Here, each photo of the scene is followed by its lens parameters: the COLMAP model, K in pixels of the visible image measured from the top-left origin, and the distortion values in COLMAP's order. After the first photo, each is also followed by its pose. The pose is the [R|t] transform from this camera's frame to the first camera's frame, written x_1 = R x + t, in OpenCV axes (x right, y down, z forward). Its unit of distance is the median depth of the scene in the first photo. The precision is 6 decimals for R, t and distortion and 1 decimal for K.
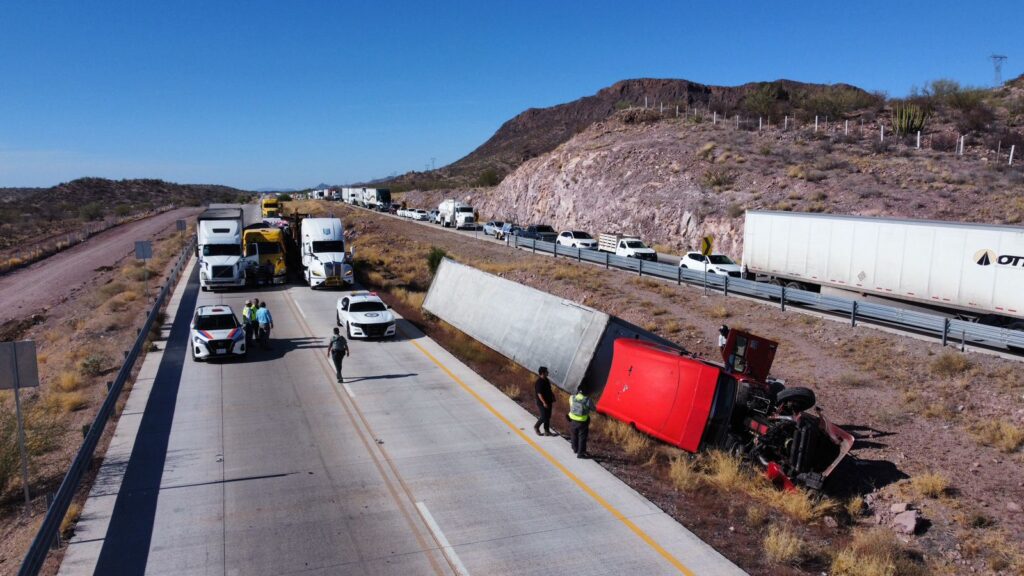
lens RADIAL K [[778.7, 0, 509.2], [0, 778.7, 287.0], [0, 0, 1]] dist [-0.003802, -0.000014]
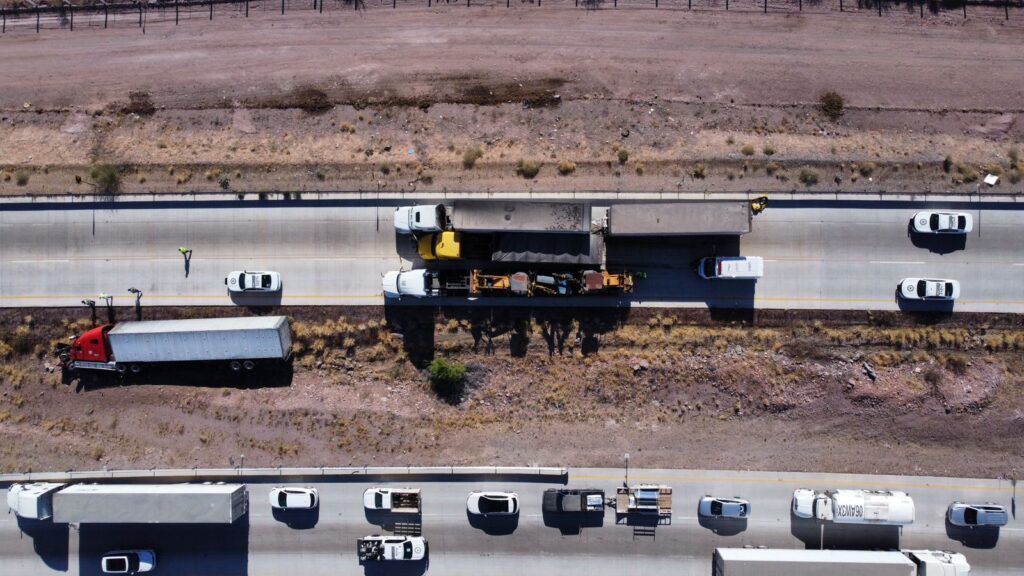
lens RADIAL K [[778.7, 0, 511.8], [0, 778.7, 289.0], [0, 0, 1]] dist [-0.003802, -0.000014]
pose [[-0.341184, 0.939888, -0.014270, -0.276689], [-0.092632, -0.018511, 0.995528, -1.612712], [0.935421, 0.340980, 0.093379, 1.071715]]
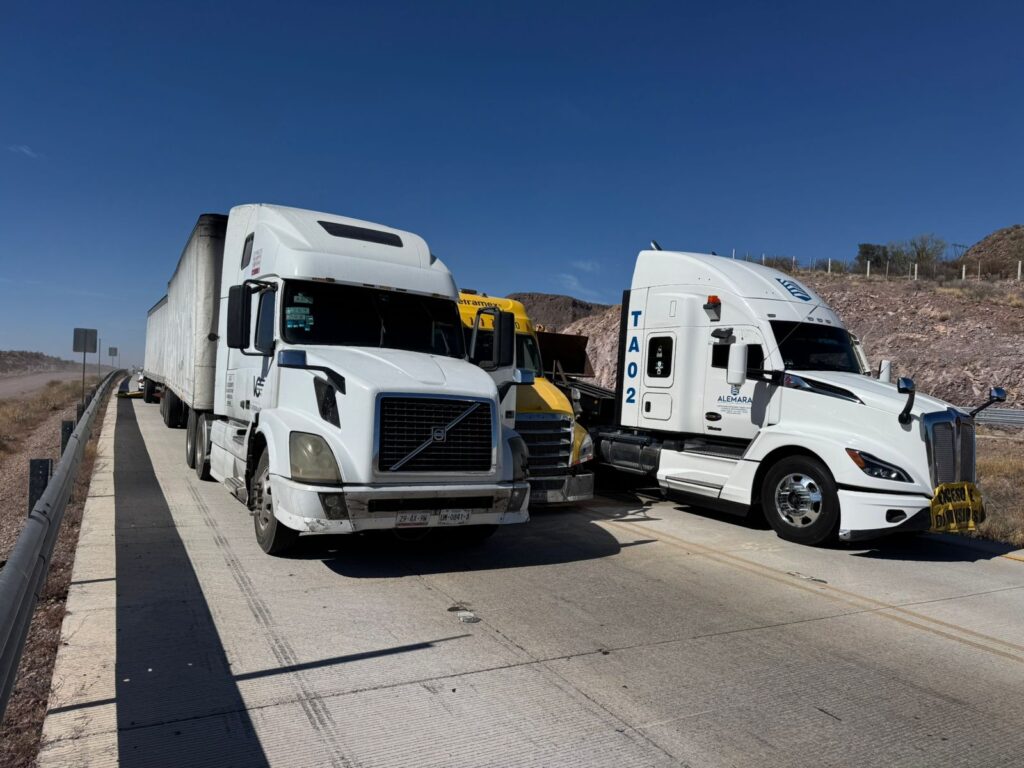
lens RADIAL K [[714.6, 0, 526.0], [0, 714.6, 381.3], [0, 0, 1]] dist [0.035643, -0.024100]
pose [[0.983356, 0.053965, 0.173490, -0.358461], [-0.029903, 0.989921, -0.138428, -0.010496], [-0.179212, 0.130936, 0.975058, 0.815769]]
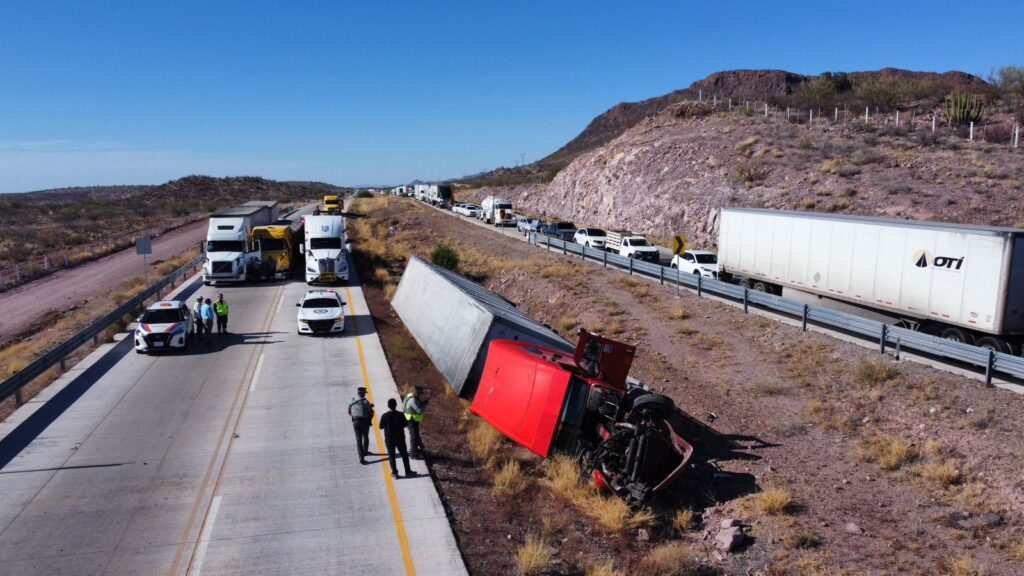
lens RADIAL K [[778.7, 0, 508.8], [0, 778.7, 285.3], [0, 0, 1]] dist [-0.003802, -0.000014]
pose [[0.993123, 0.010590, -0.116600, 0.128620], [-0.010186, 0.999940, 0.004061, -0.003263], [0.116636, -0.002845, 0.993171, 0.008906]]
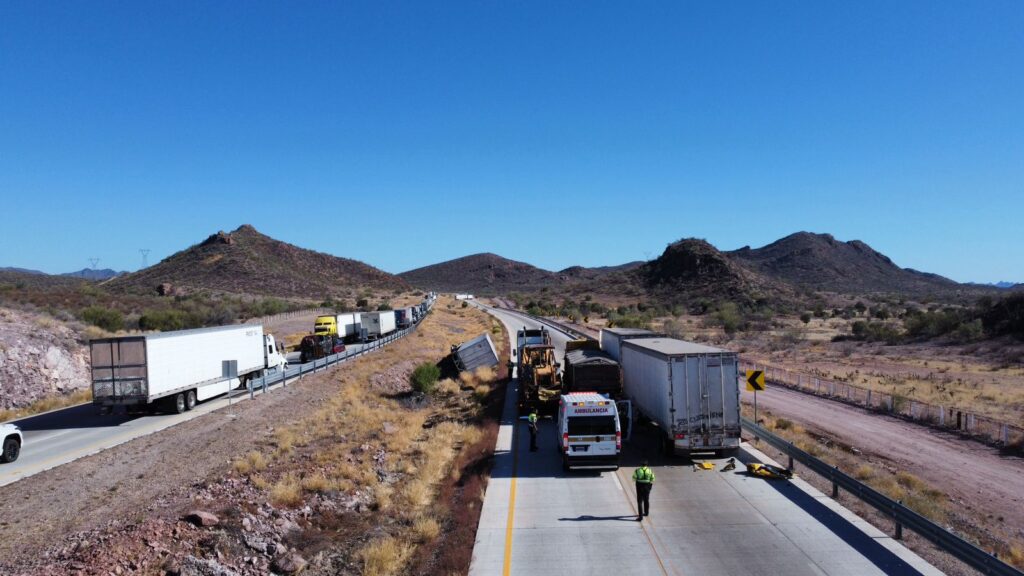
lens RADIAL K [[778.7, 0, 511.9], [0, 778.7, 287.8], [0, 0, 1]] dist [-0.003802, -0.000014]
pose [[-0.934728, 0.033052, 0.353825, -0.664394], [0.076034, 0.991209, 0.108273, -0.305323], [-0.347135, 0.128109, -0.929024, 2.223681]]
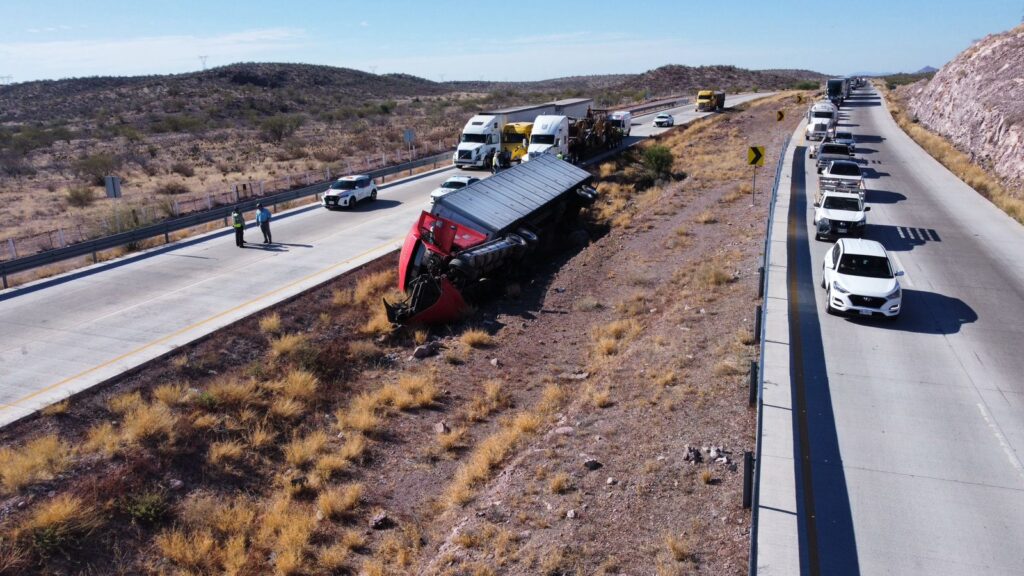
lens RADIAL K [[778.7, 0, 508.8], [0, 778.7, 284.1], [0, 0, 1]] dist [-0.003802, -0.000014]
pose [[0.756098, 0.162741, -0.633901, 0.558590], [-0.073278, 0.983551, 0.165102, -0.025954], [0.650343, -0.078382, 0.755586, 0.006426]]
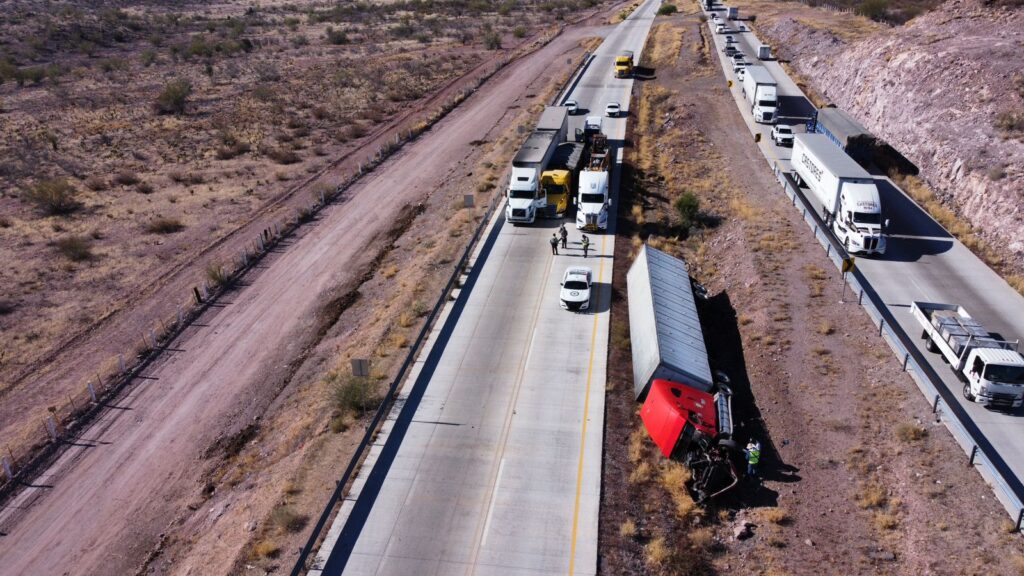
lens RADIAL K [[778.7, 0, 508.6], [0, 778.7, 286.7], [0, 0, 1]] dist [-0.003802, -0.000014]
pose [[0.878768, 0.172830, -0.444856, 0.275879], [-0.045766, 0.958346, 0.281918, -0.283965], [0.475050, -0.227381, 0.850074, -0.271437]]
